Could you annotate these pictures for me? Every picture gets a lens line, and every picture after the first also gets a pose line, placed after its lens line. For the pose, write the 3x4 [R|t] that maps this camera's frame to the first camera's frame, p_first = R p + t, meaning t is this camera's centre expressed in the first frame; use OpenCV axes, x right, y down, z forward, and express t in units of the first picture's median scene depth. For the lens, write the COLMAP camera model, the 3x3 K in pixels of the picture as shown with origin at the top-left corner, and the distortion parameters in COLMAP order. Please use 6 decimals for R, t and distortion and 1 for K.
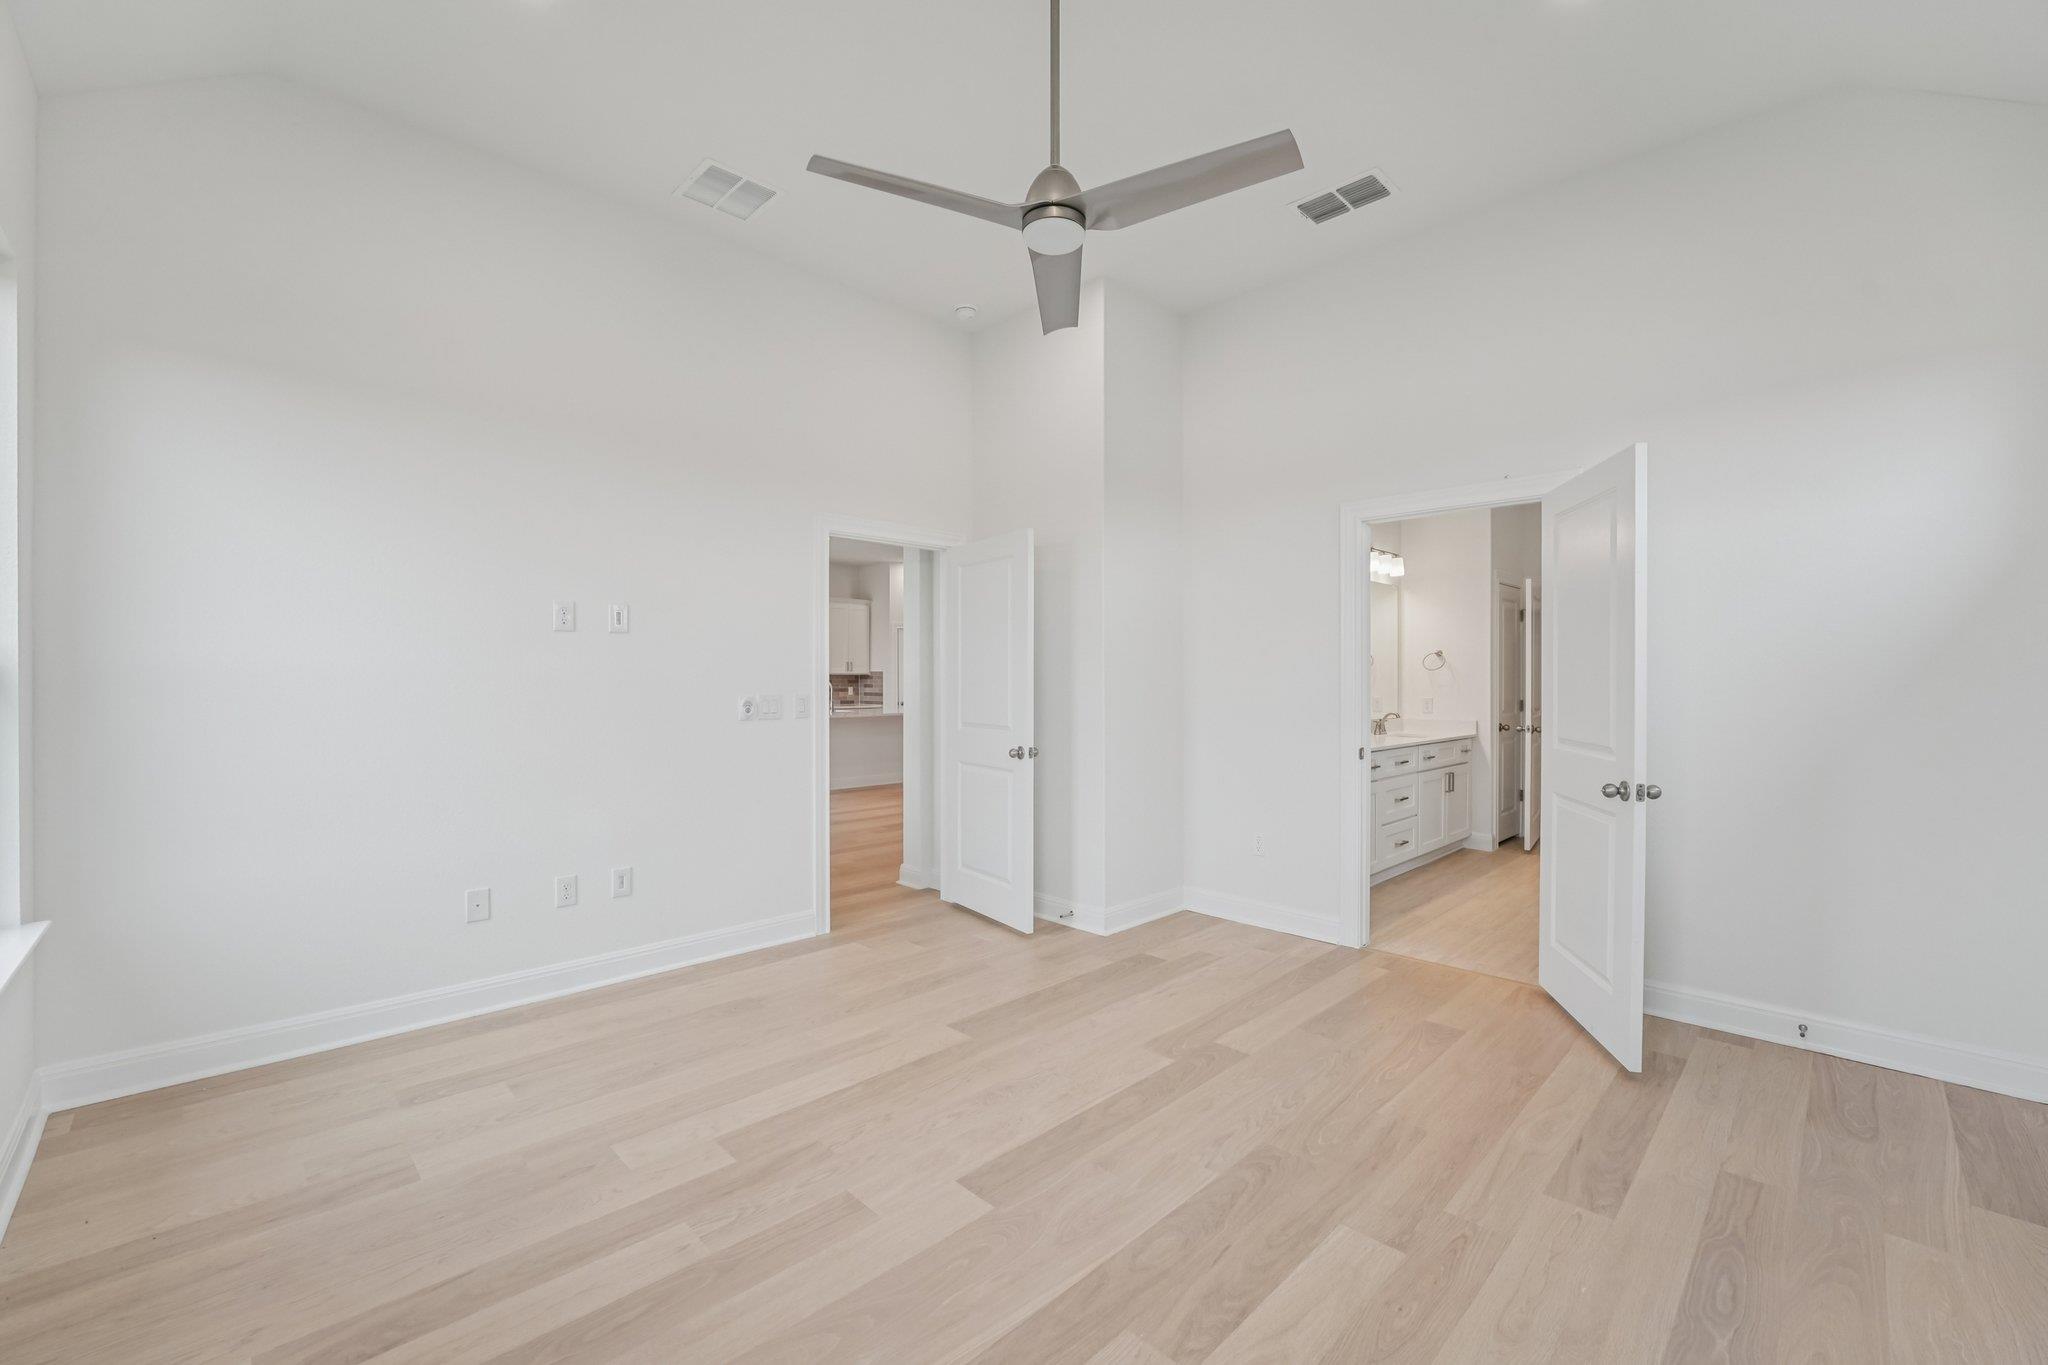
lens RADIAL K [[840.9, 0, 1034.3], [0, 840.9, 678.8], [0, 0, 1]] dist [-0.027462, 0.001220]
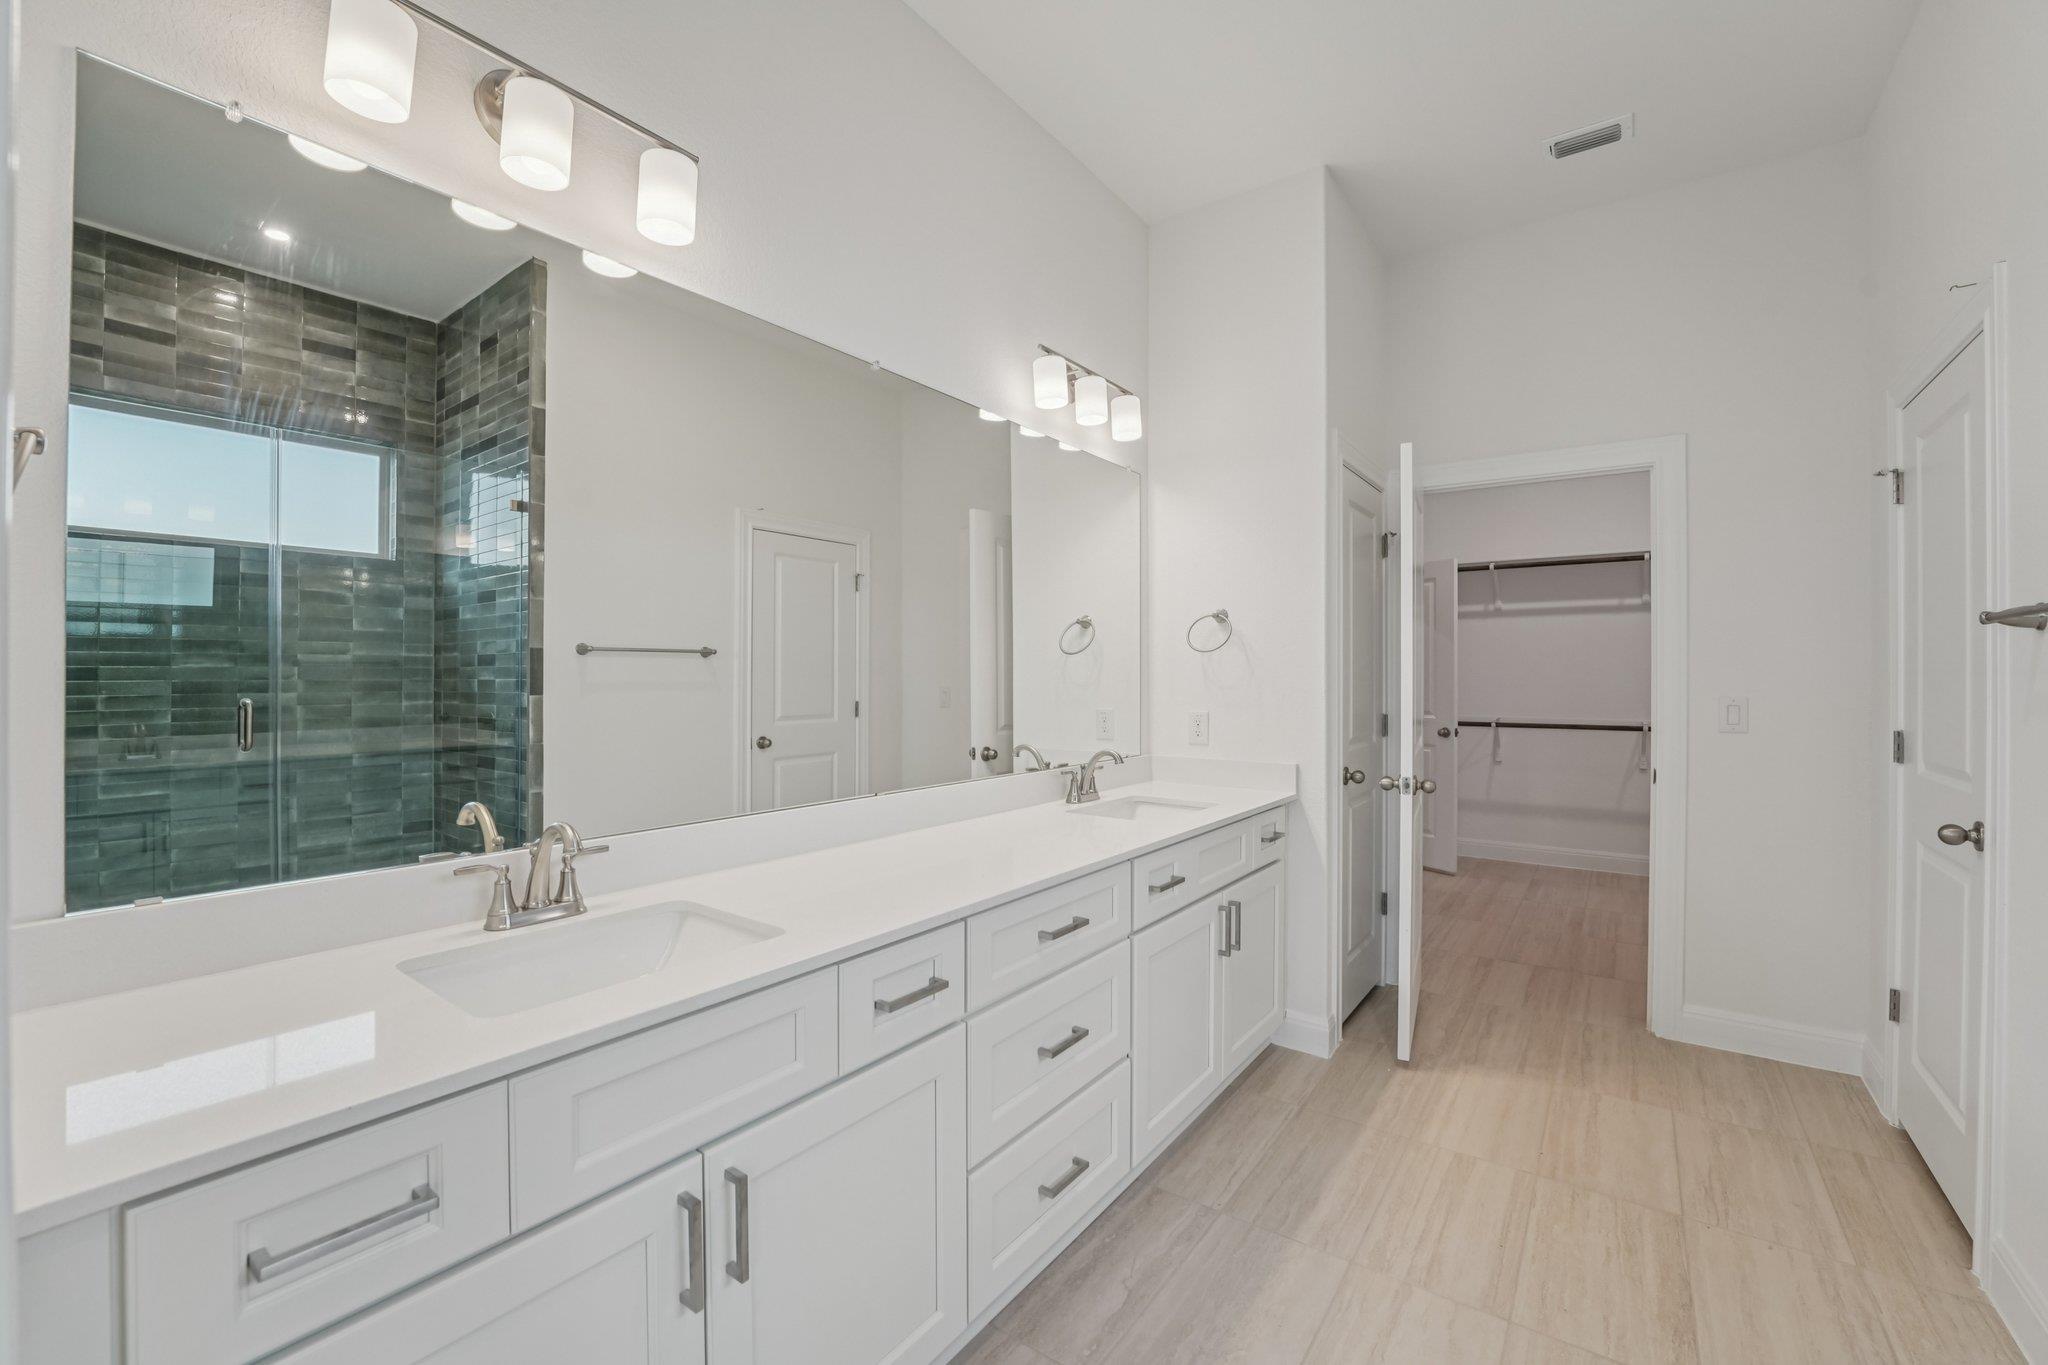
lens RADIAL K [[840.9, 0, 1034.3], [0, 840.9, 676.3], [0, 0, 1]] dist [-0.027462, 0.001220]
pose [[0.987195, -0.001384, 0.159512, 0.317583], [0.000816, 0.999993, 0.003629, 0.000971], [-0.159516, -0.003452, 0.987189, 0.575052]]
